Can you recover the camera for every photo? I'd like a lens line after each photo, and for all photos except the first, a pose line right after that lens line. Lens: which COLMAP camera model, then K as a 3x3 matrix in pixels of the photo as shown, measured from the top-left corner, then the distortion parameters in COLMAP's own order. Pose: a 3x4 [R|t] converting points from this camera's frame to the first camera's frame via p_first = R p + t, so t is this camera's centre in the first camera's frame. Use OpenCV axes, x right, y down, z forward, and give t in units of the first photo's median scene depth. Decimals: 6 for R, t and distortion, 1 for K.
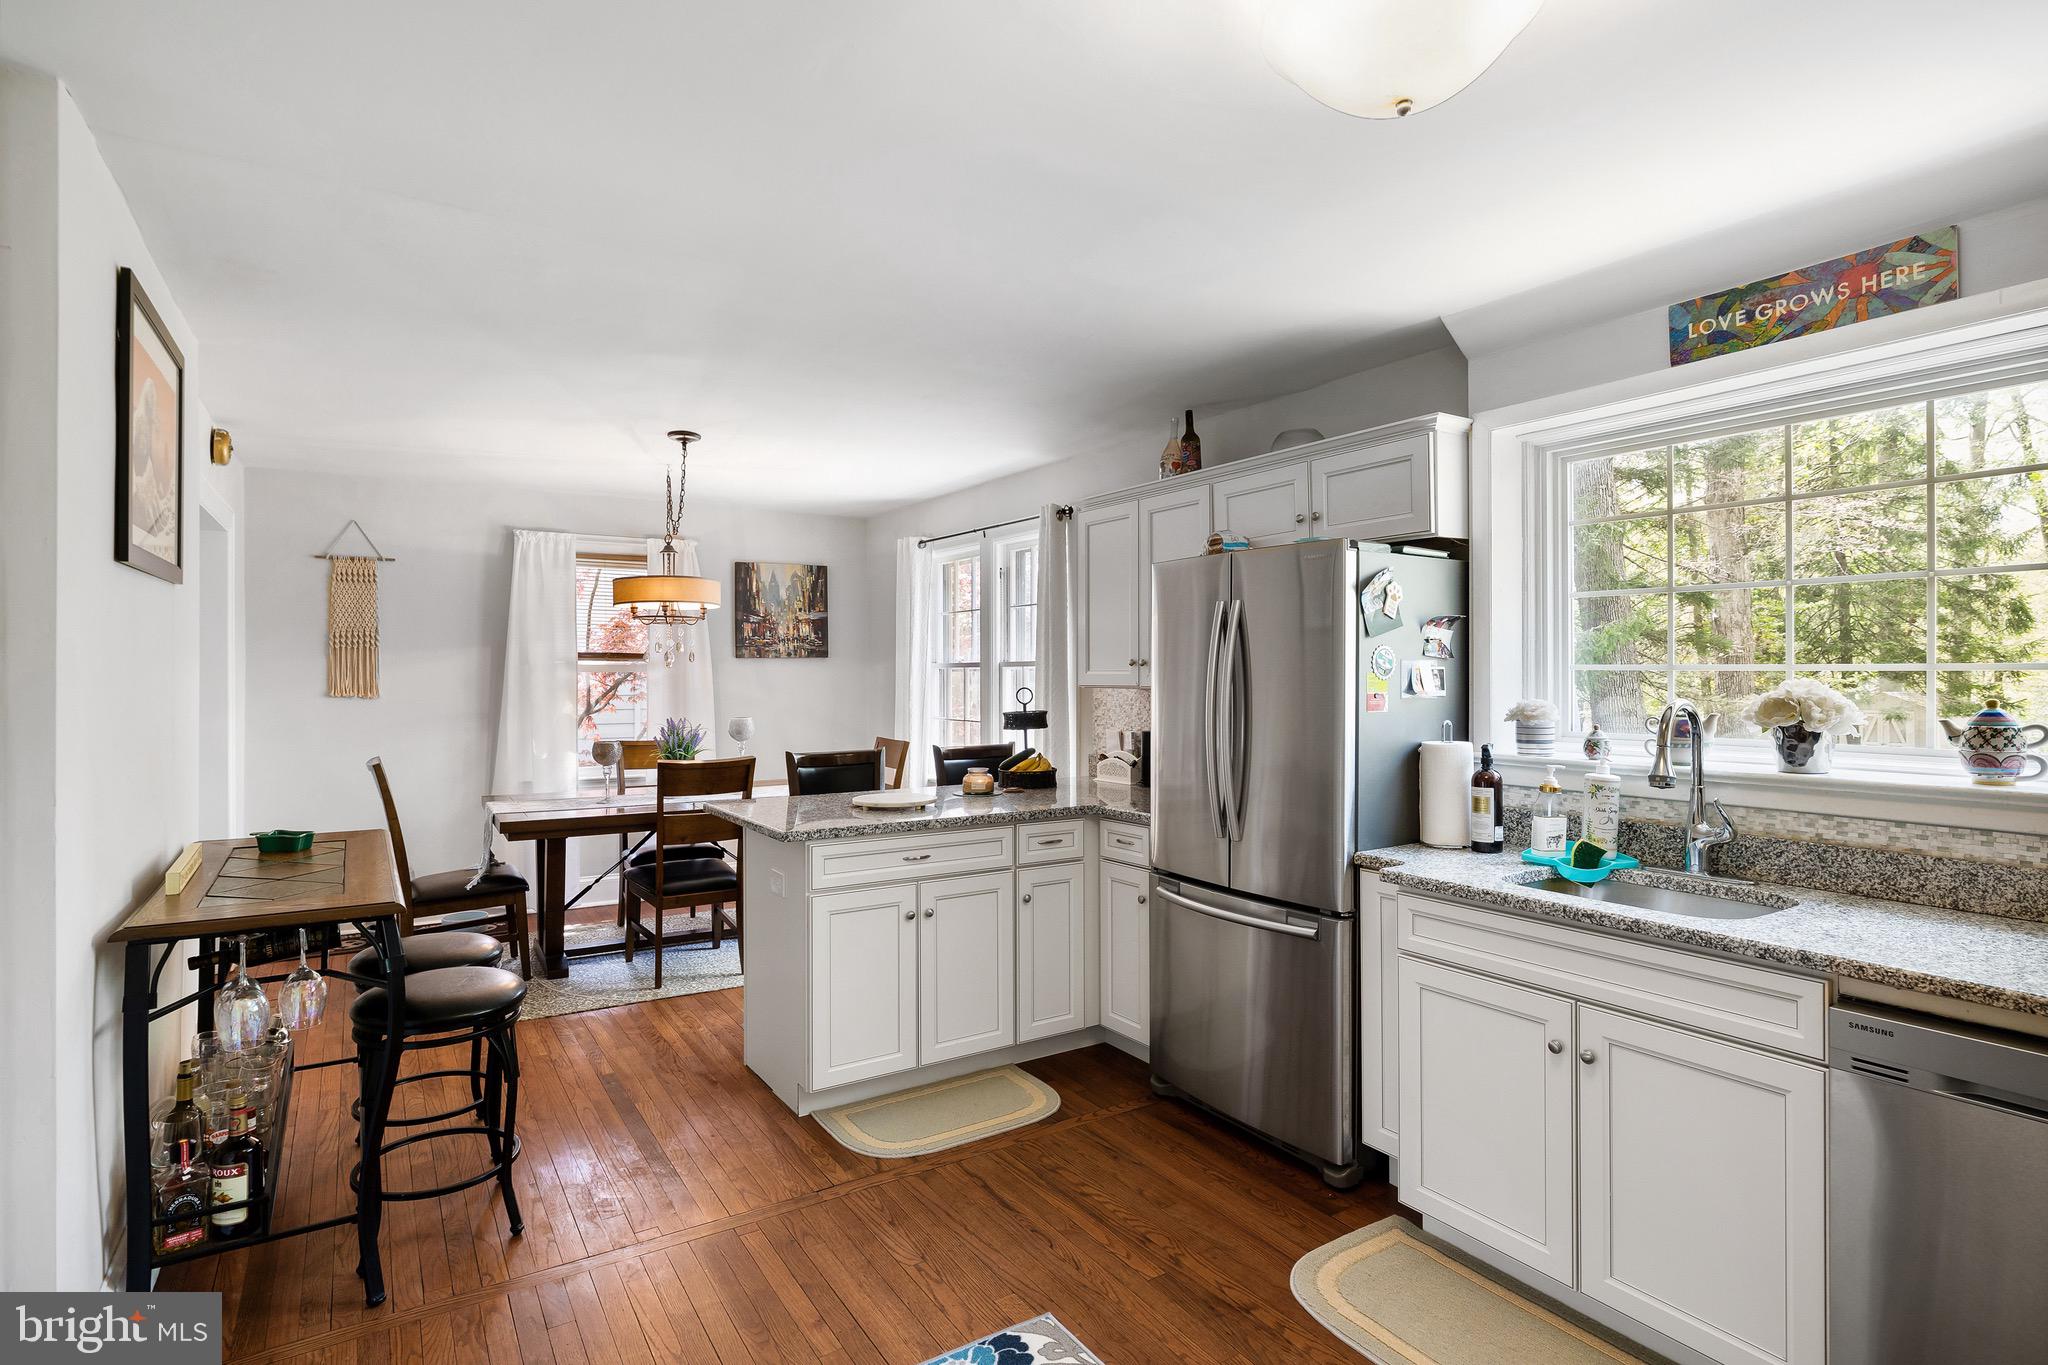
lens RADIAL K [[1057.2, 0, 1015.2], [0, 1057.2, 668.5], [0, 0, 1]] dist [-0.002340, 0.001062]
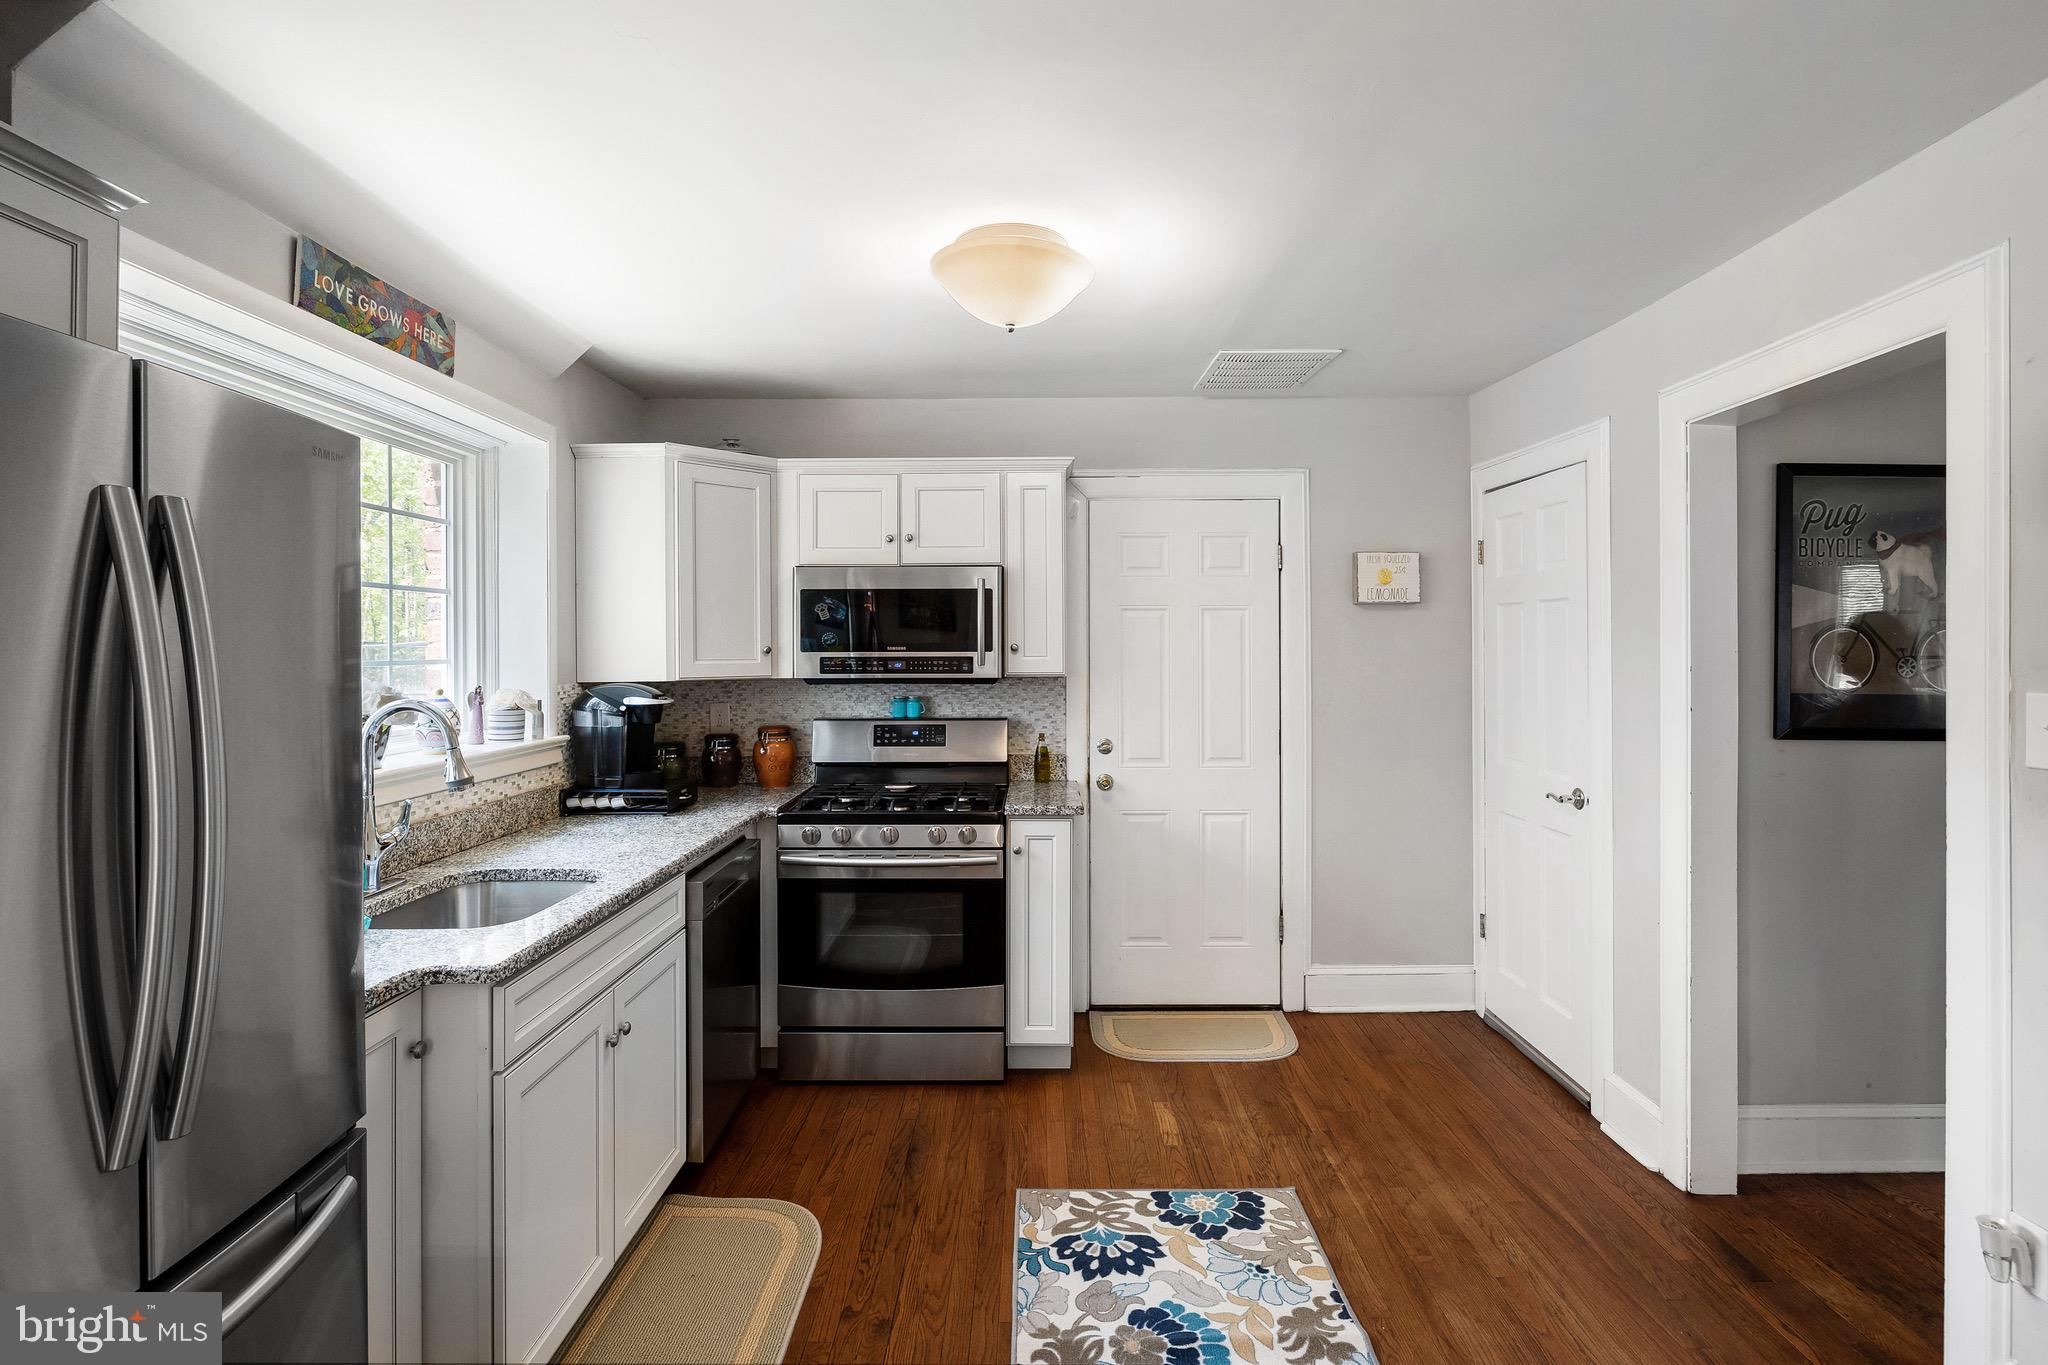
lens RADIAL K [[999.5, 0, 1016.9], [0, 999.5, 653.7], [0, 0, 1]] dist [-0.004009, 0.001410]
pose [[-0.839516, 0.003845, 0.543322, -0.178703], [0.004047, 0.999991, -0.000823, -0.005266], [-0.543320, 0.001508, -0.839524, 0.853543]]
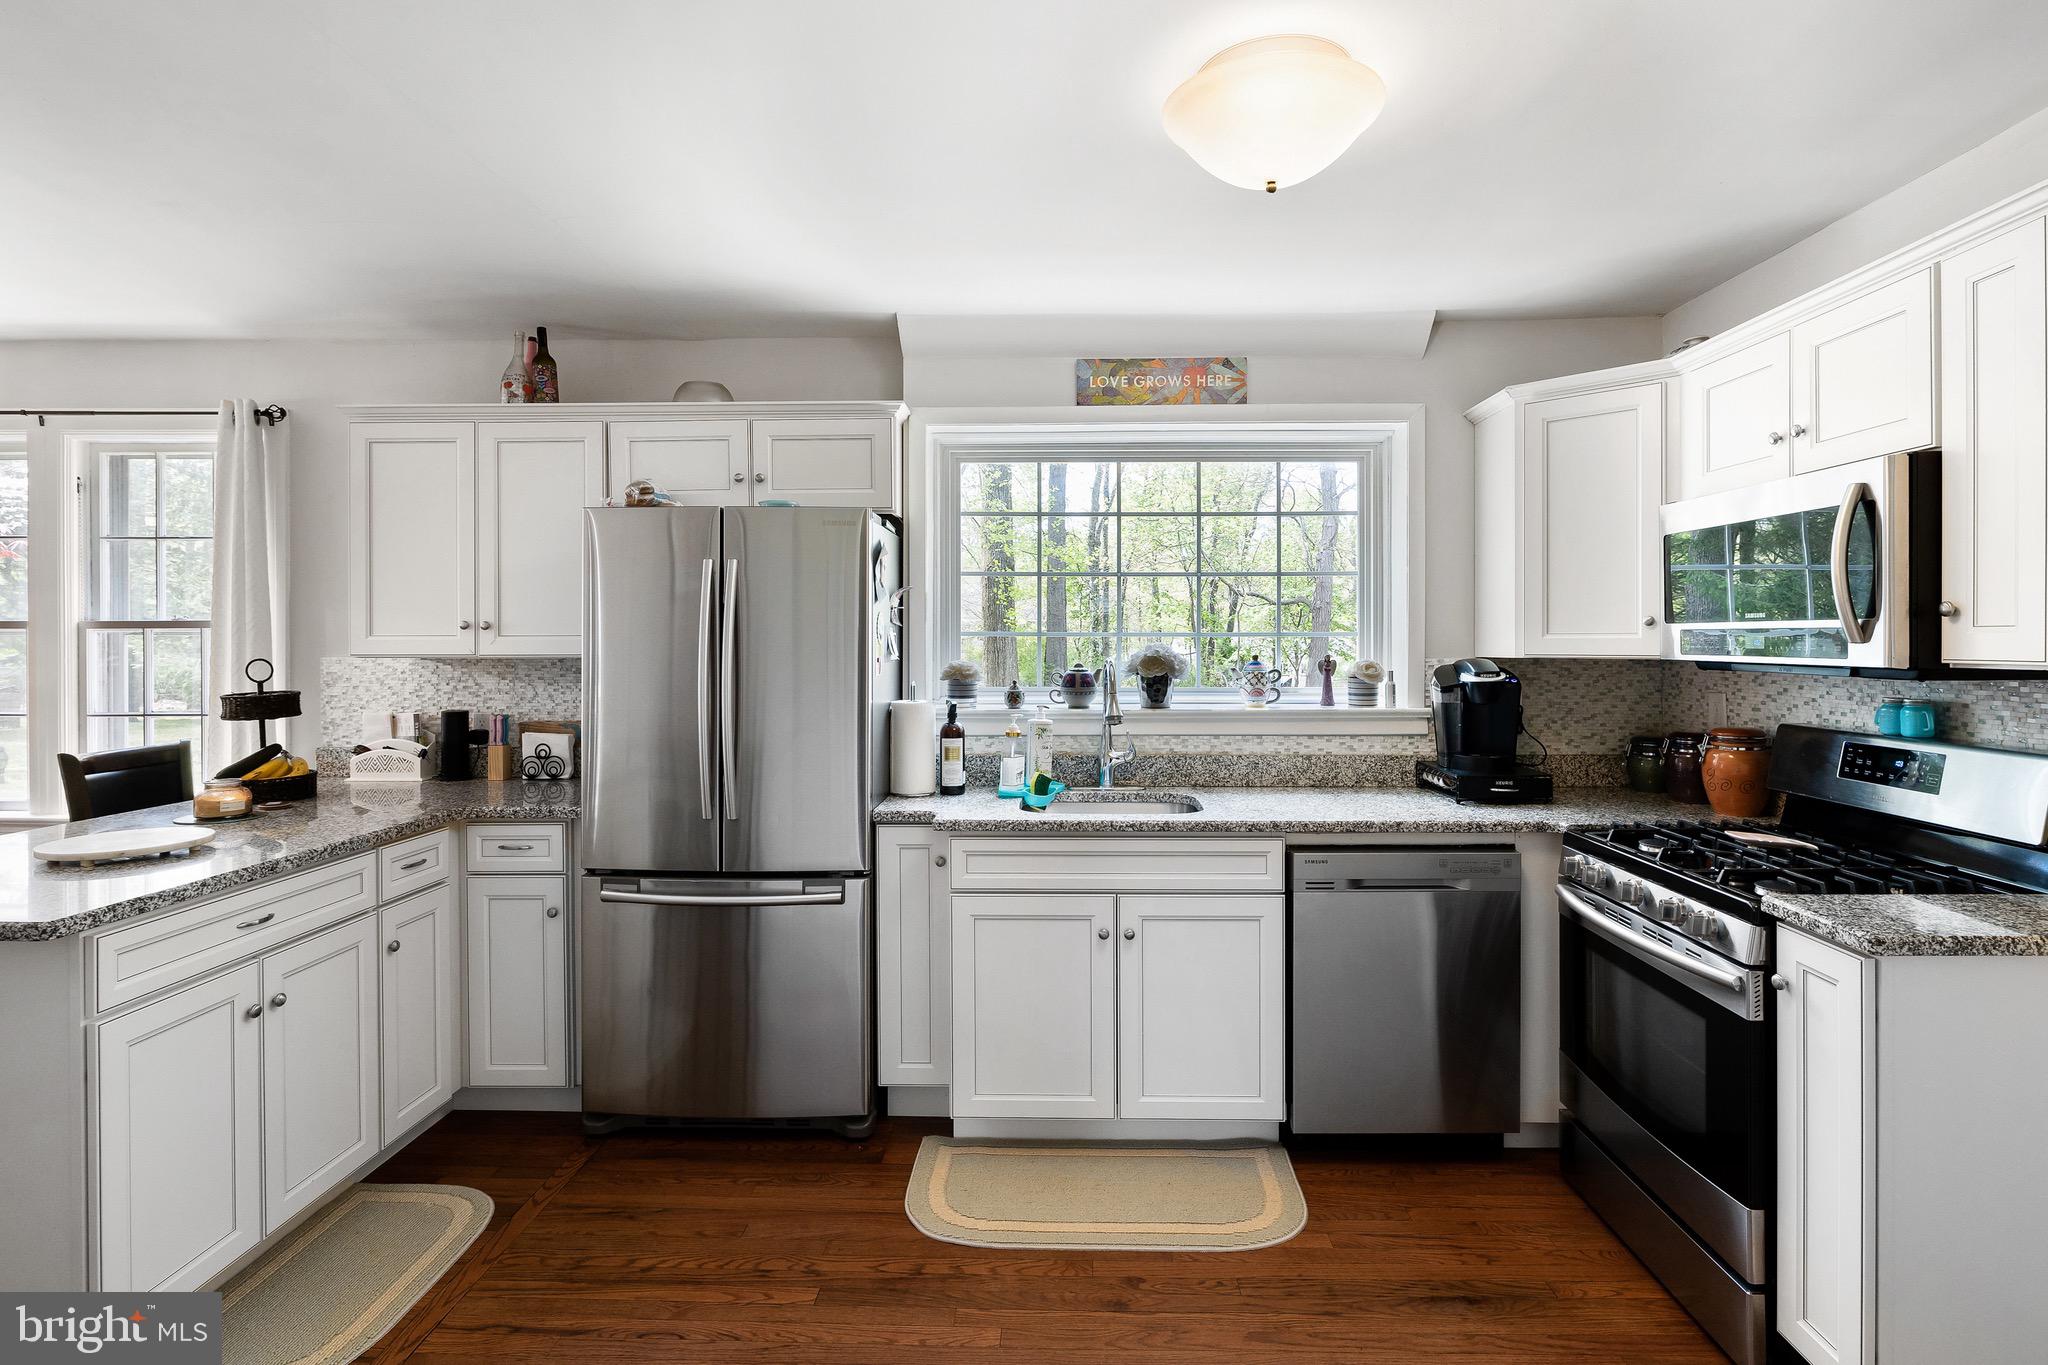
lens RADIAL K [[999.5, 0, 1050.5], [0, 999.5, 654.3], [0, 0, 1]] dist [-0.004009, 0.001410]
pose [[0.546743, -0.008853, 0.837254, -0.277835], [-0.004061, 0.999904, 0.013224, 0.004630], [-0.837291, -0.010631, 0.546654, 0.217092]]
